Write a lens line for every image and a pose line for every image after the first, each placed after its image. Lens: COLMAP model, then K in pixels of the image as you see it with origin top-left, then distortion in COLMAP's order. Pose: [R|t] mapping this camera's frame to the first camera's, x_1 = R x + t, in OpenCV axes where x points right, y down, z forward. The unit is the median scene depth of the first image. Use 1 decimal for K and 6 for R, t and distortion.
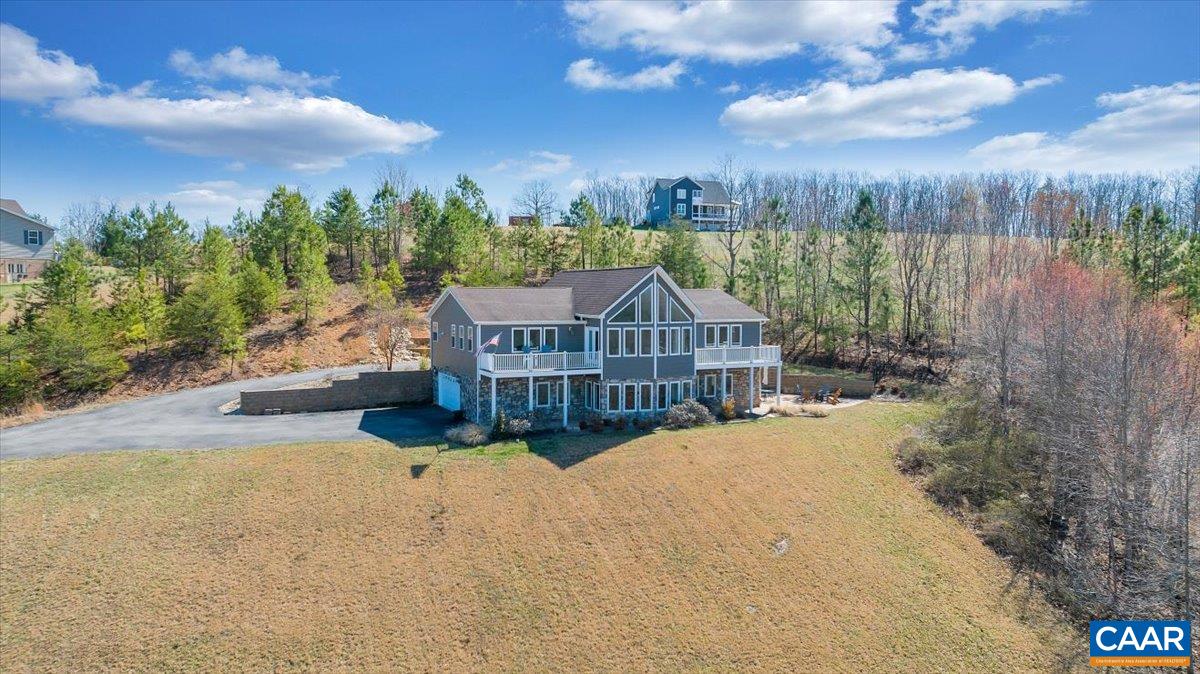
lens RADIAL K [[850.6, 0, 600.0], [0, 850.6, 337.0], [0, 0, 1]] dist [-0.025624, 0.001647]
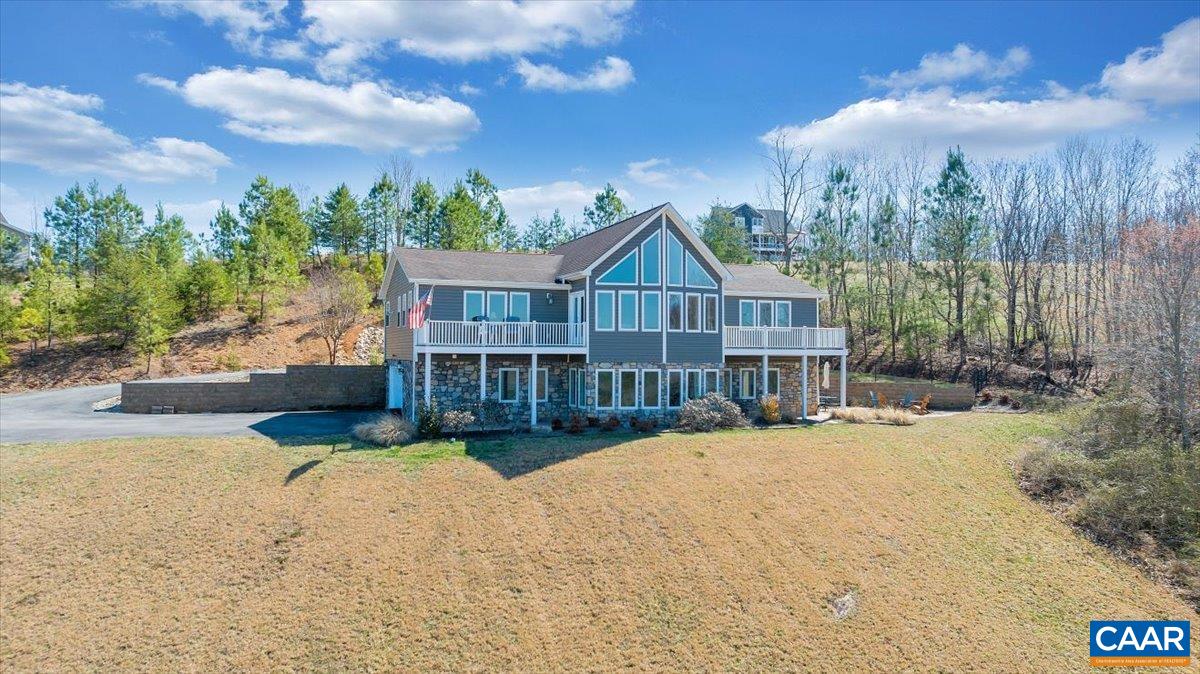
lens RADIAL K [[850.6, 0, 600.0], [0, 850.6, 337.0], [0, 0, 1]] dist [-0.025624, 0.001647]
pose [[0.996679, 0.000588, -0.081424, 0.068300], [-0.006453, 0.997399, -0.071789, 0.077368], [0.081170, 0.072076, 0.994091, 0.285479]]
